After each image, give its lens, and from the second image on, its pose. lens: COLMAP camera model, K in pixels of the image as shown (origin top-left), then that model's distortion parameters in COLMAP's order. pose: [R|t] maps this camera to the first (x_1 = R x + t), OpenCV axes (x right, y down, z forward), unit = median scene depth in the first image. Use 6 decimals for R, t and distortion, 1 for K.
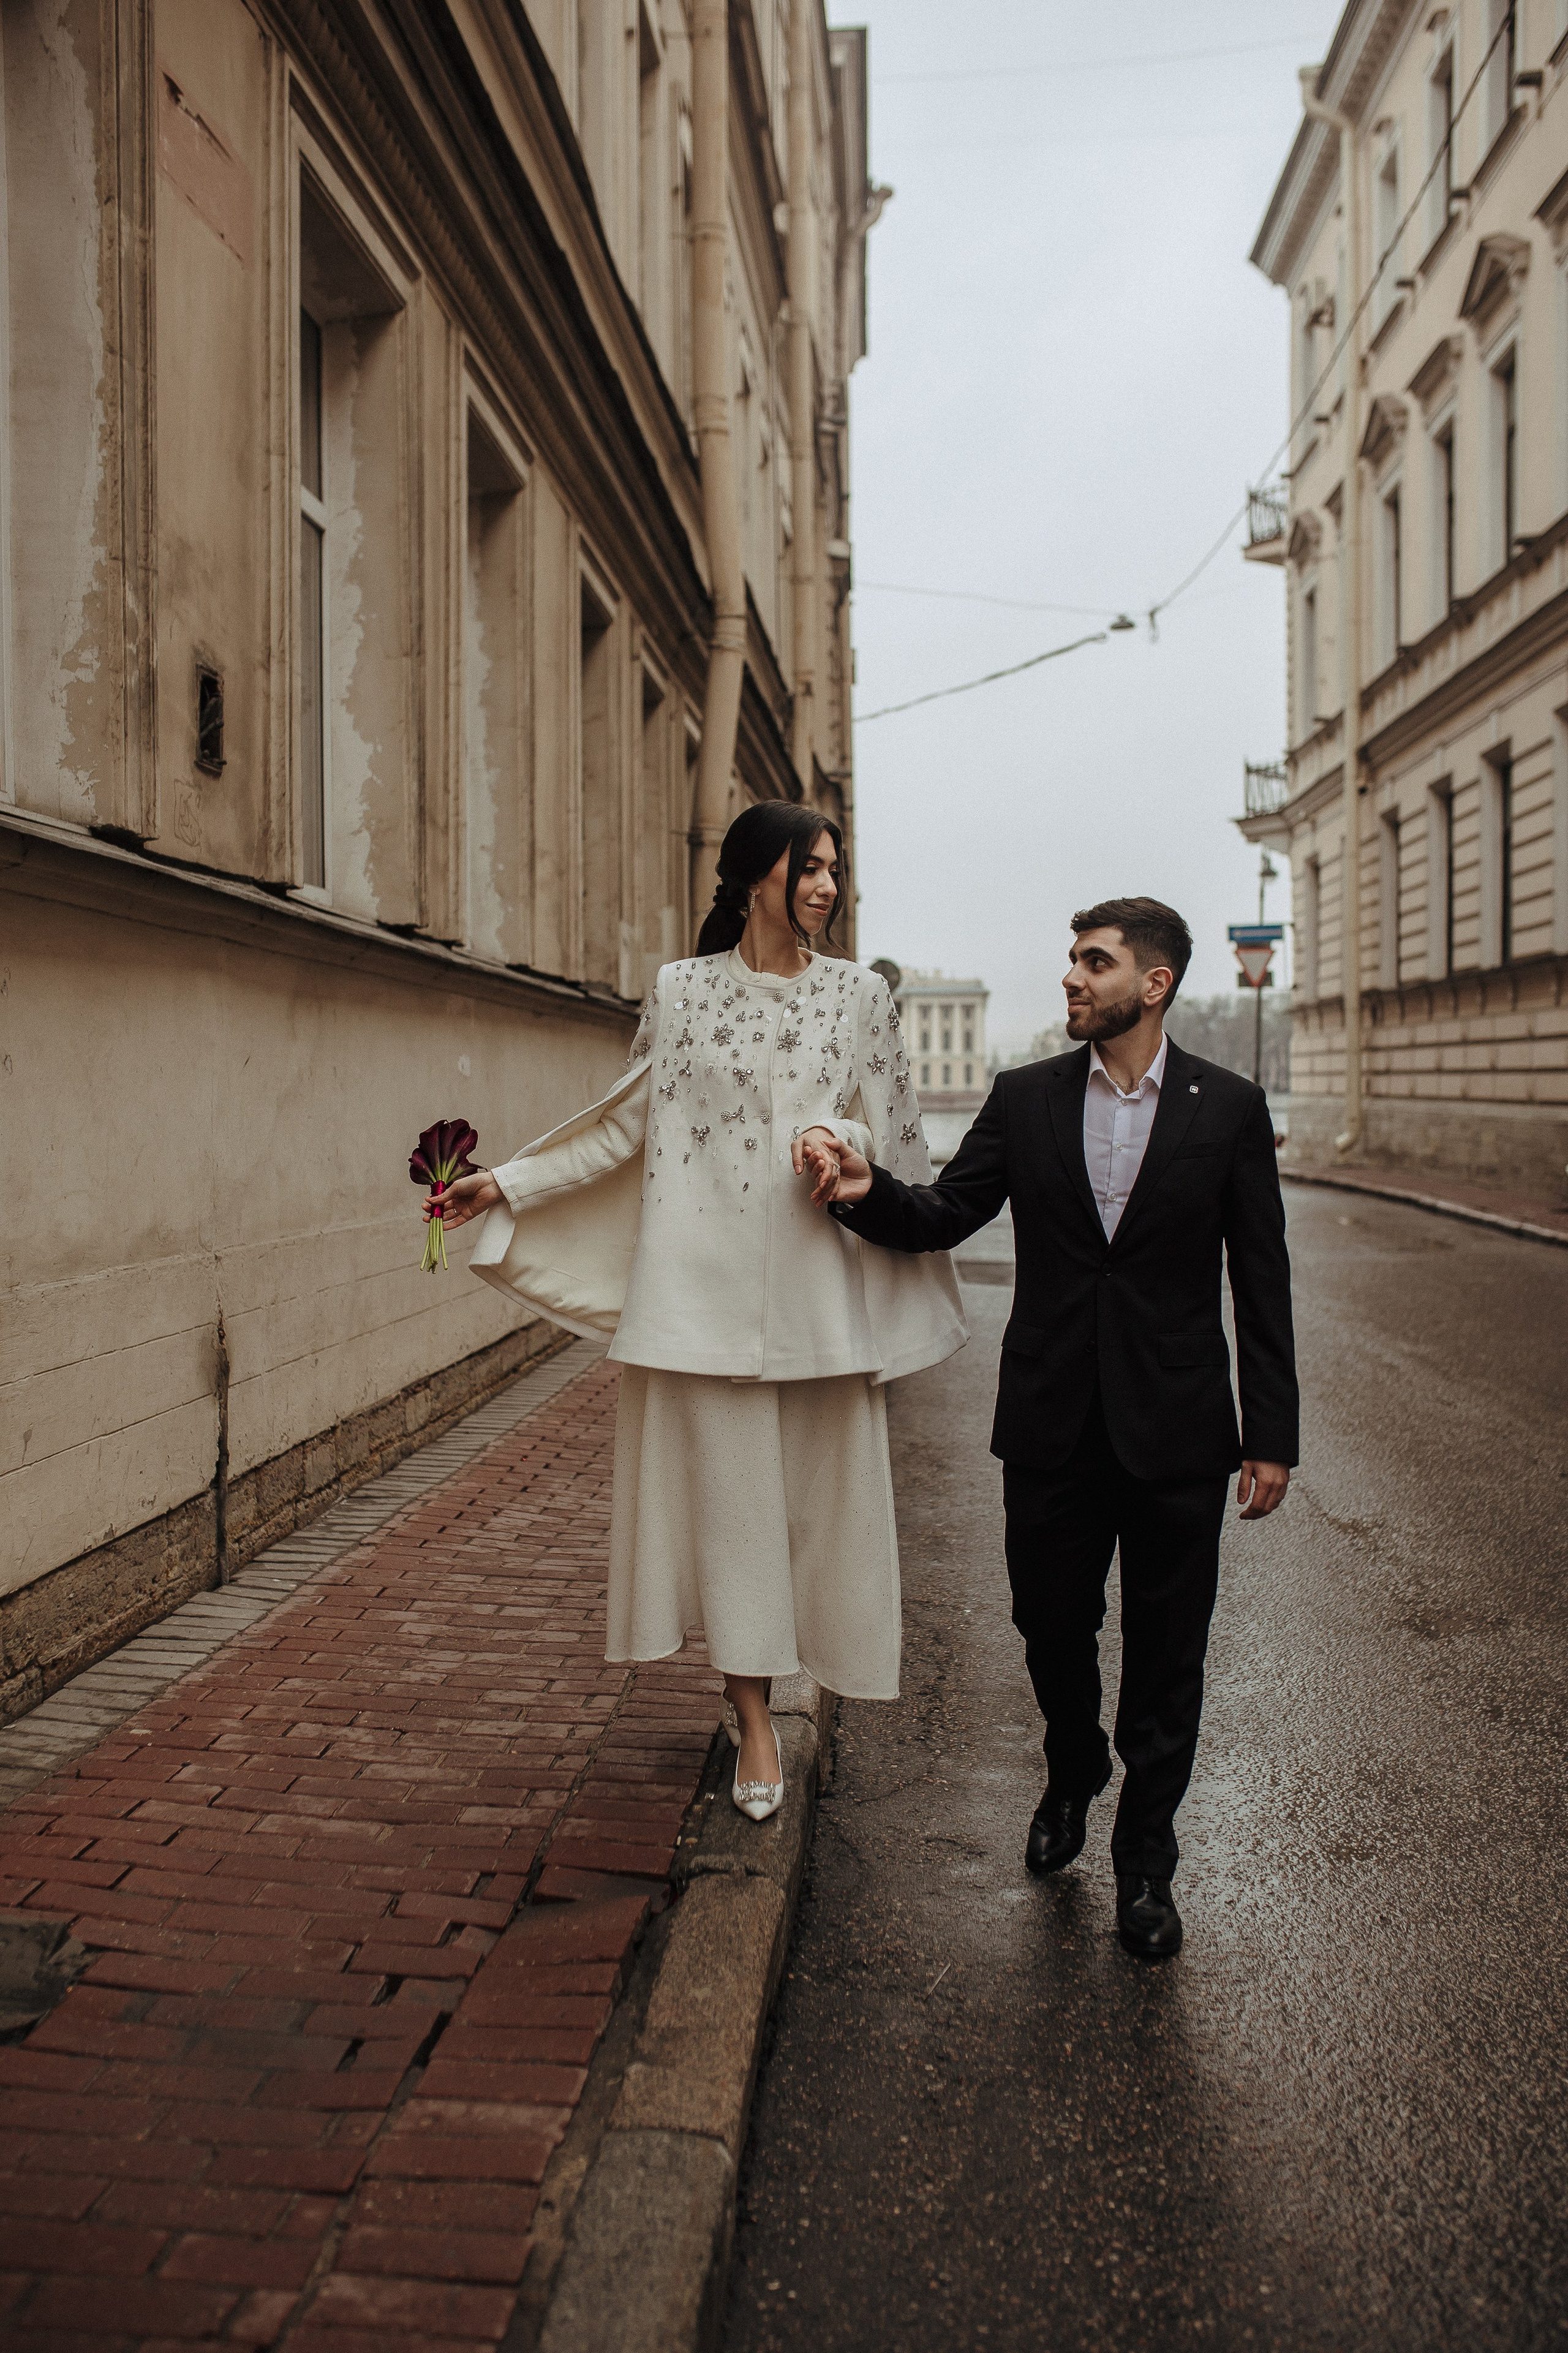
lens RADIAL K [[2246.2, 0, 735.3], [0, 2246.2, 1184.3], [0, 0, 1]] dist [-0.054664, 0.079685]
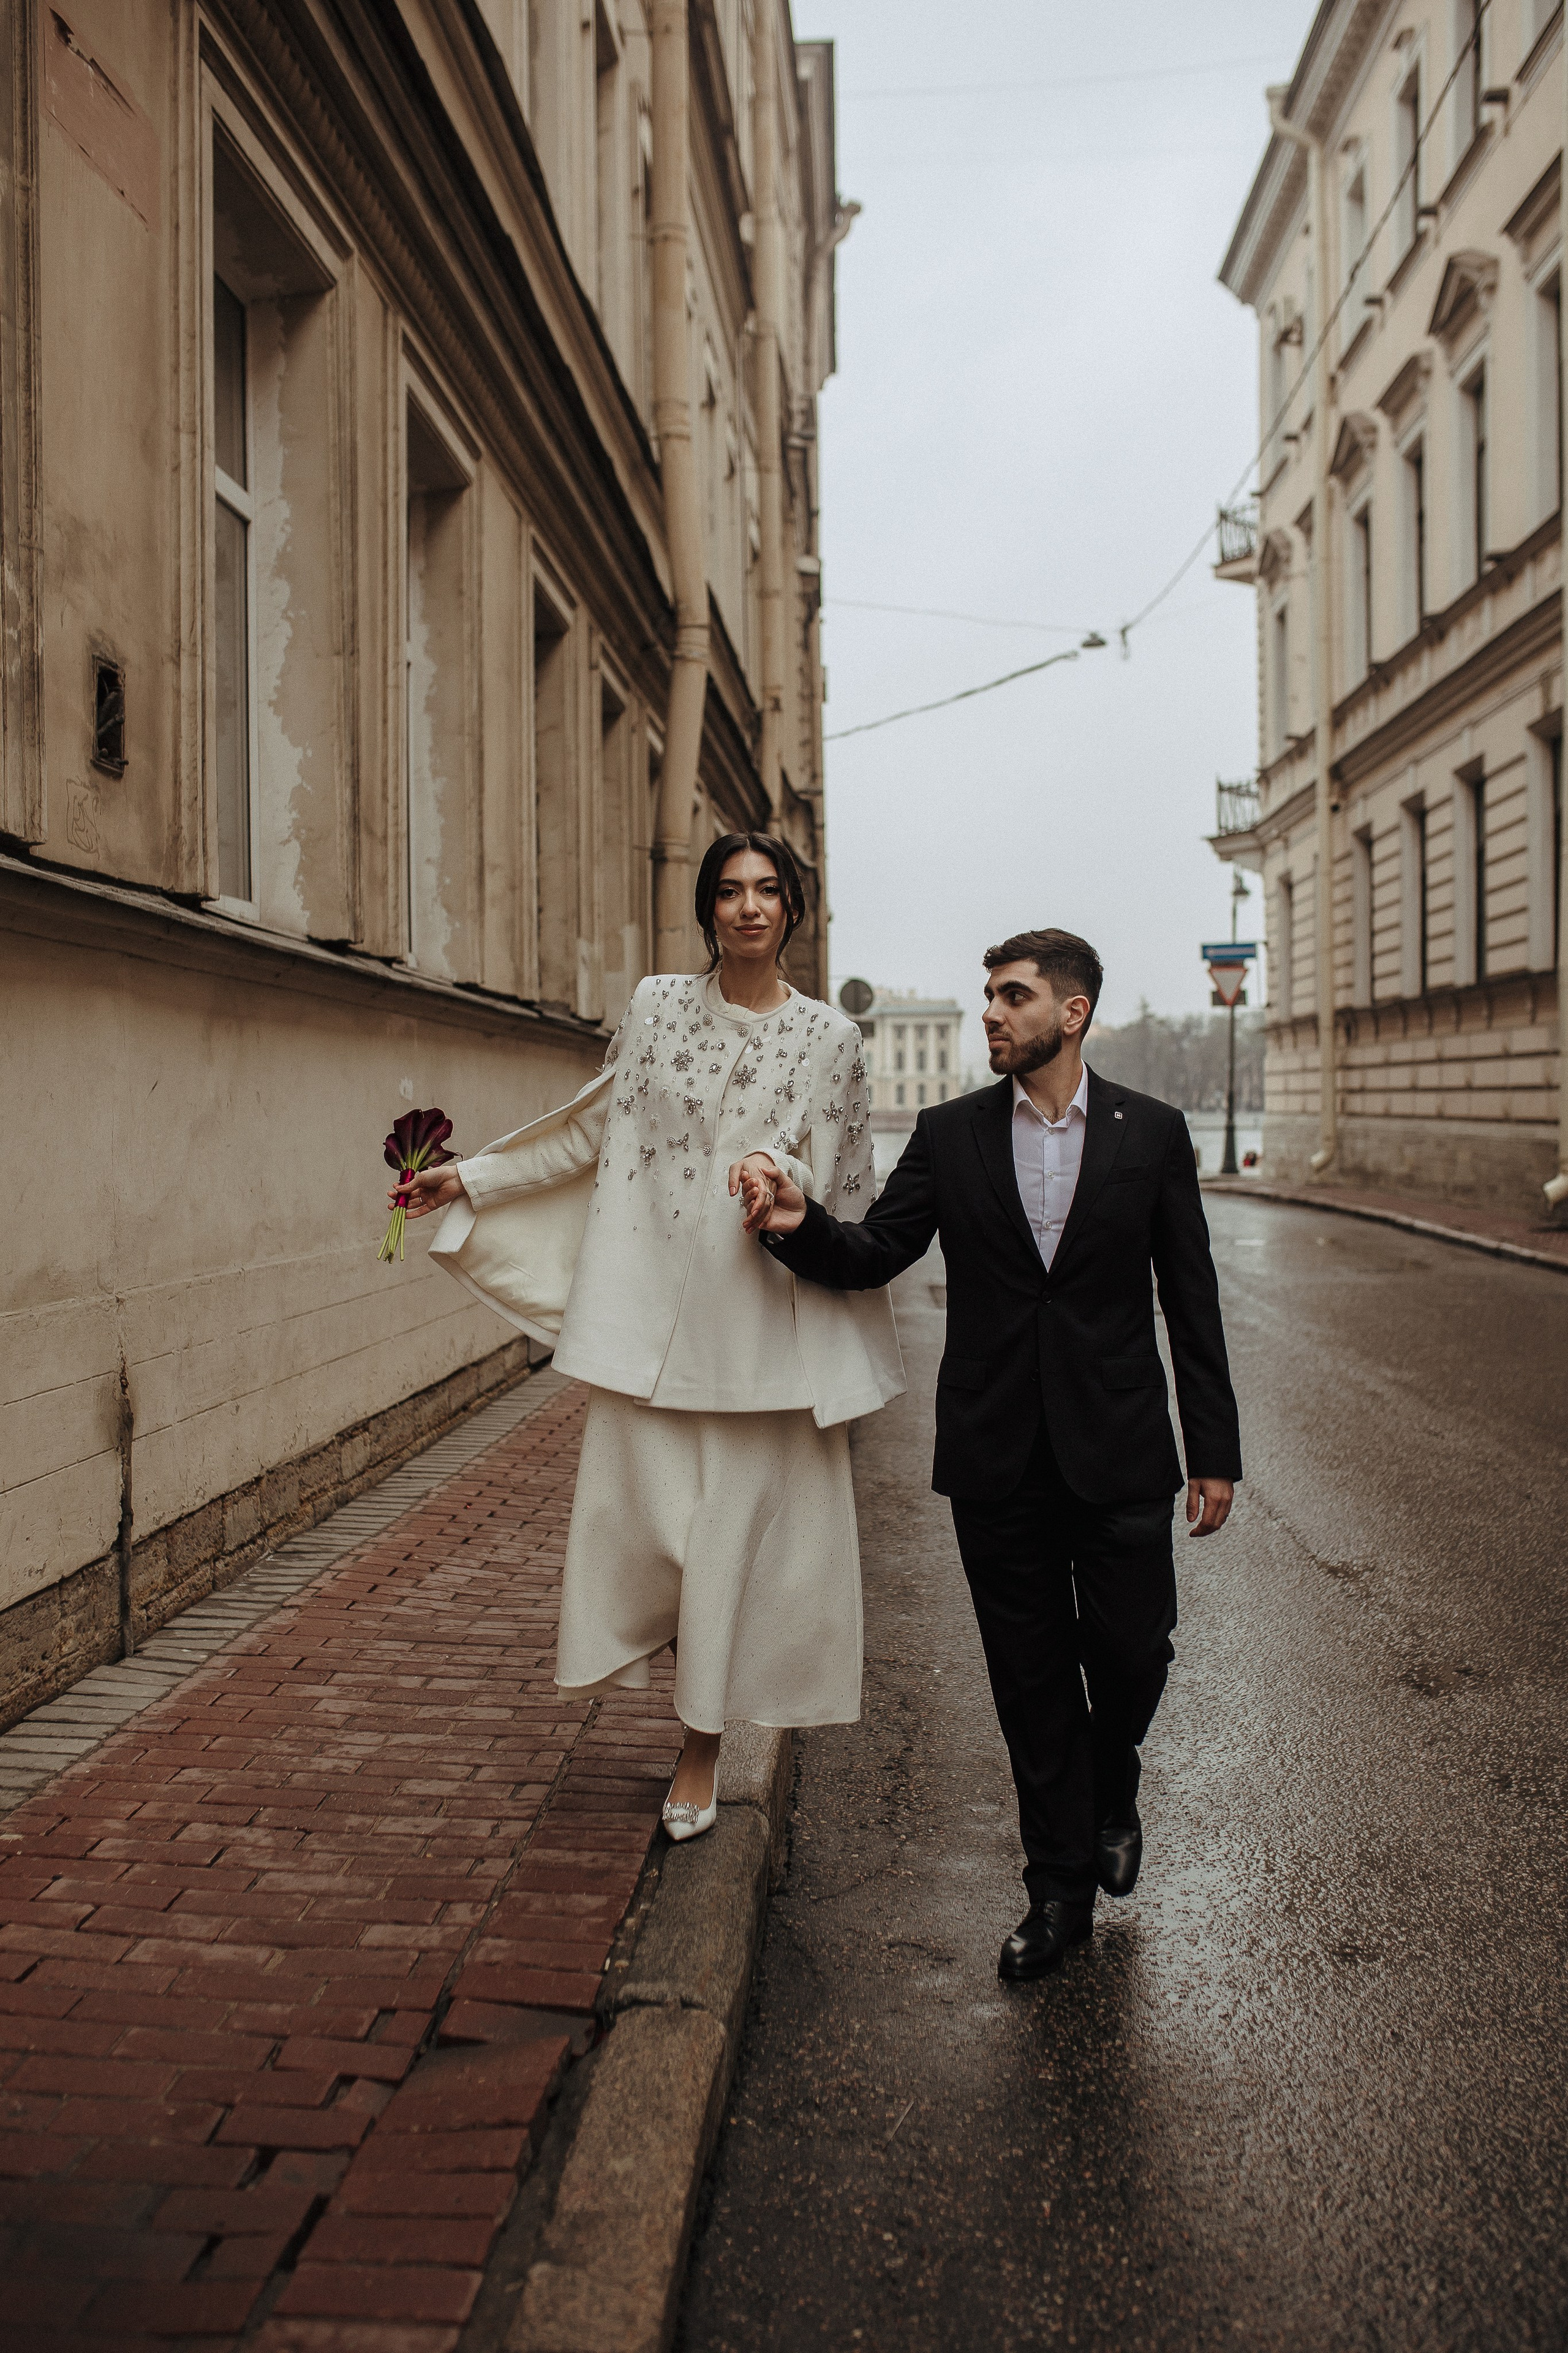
lens RADIAL K [[2247.6, 0, 775.0], [0, 2247.6, 1179.4], [0, 0, 1]] dist [-0.056033, 0.082881]
pose [[0.999584, -0.004971, 0.028426, 0.002660], [0.005291, 0.999923, -0.011198, -0.001125], [-0.028368, 0.011344, 0.999533, 0.016542]]
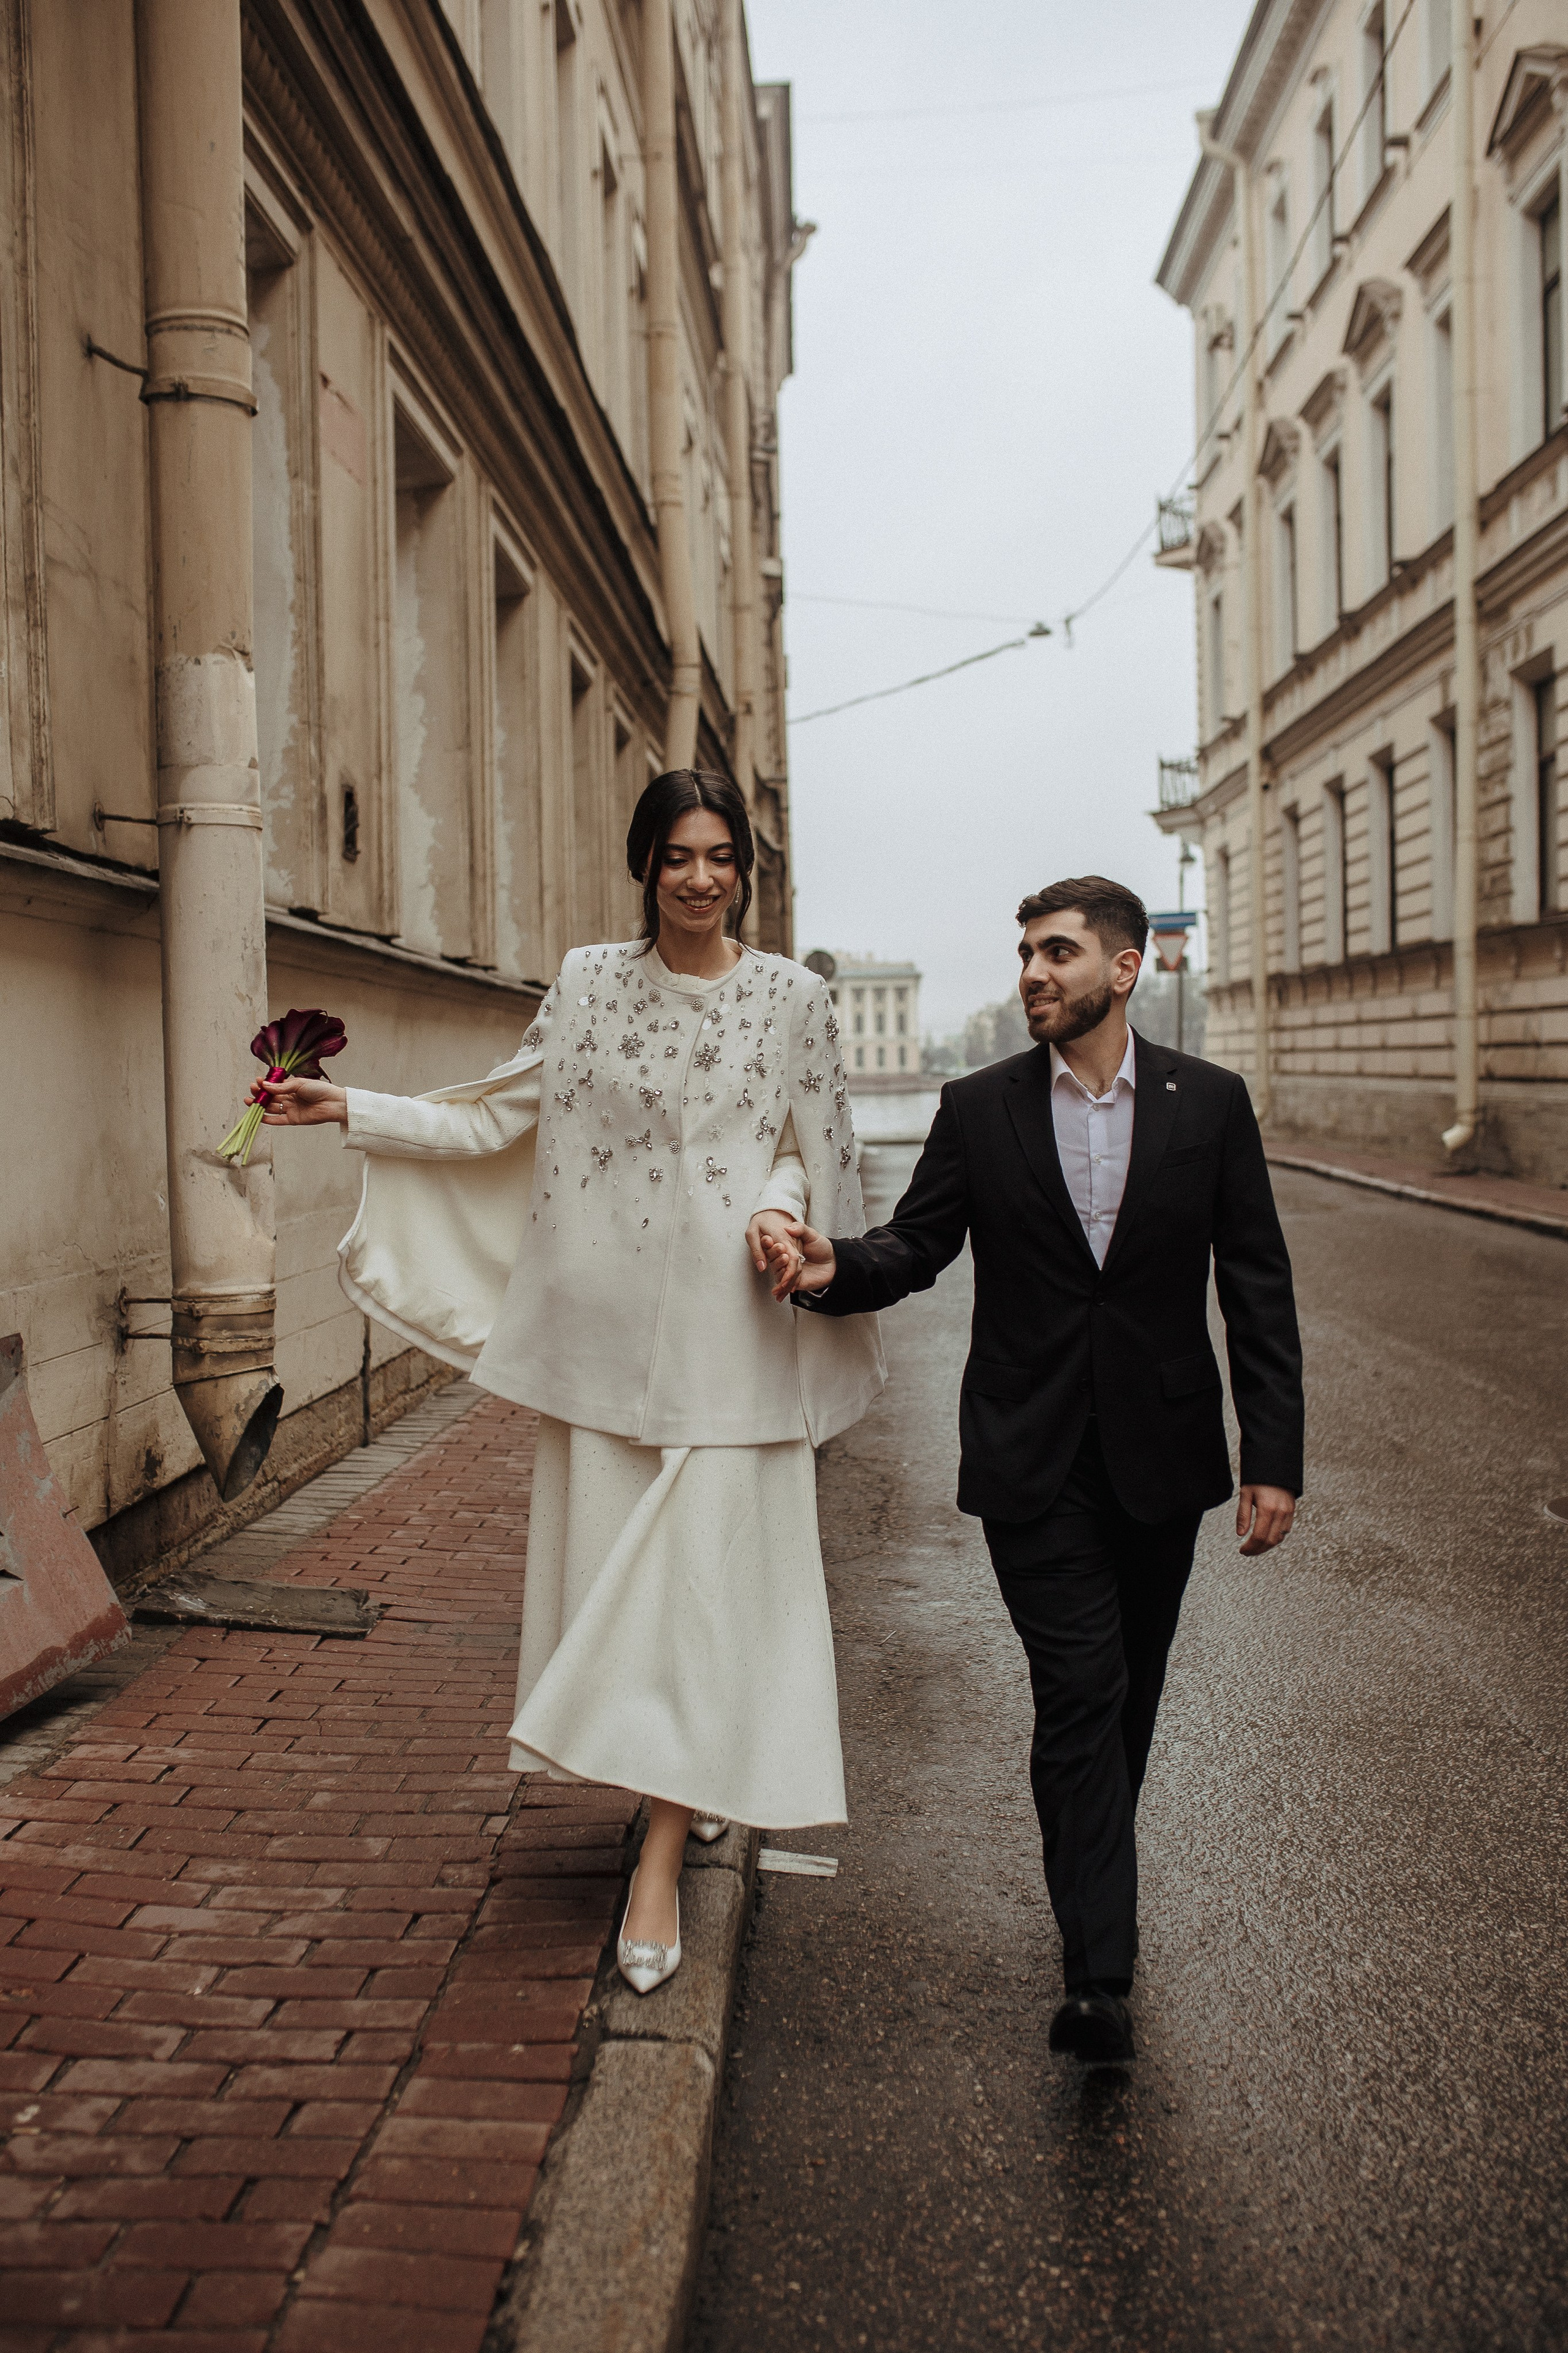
lens RADIAL K [[2246.2, 0, 735.3], [0, 2246.2, 1184.3], [0, 0, 1]] dist [-0.054664, 0.079685]
pose [[0.999447, -0.017767, 0.028120, -0.008539], [0.017583, 0.999822, 0.006792, 0.002673], [-0.028236, -0.006294, 0.999581, -0.088471]]
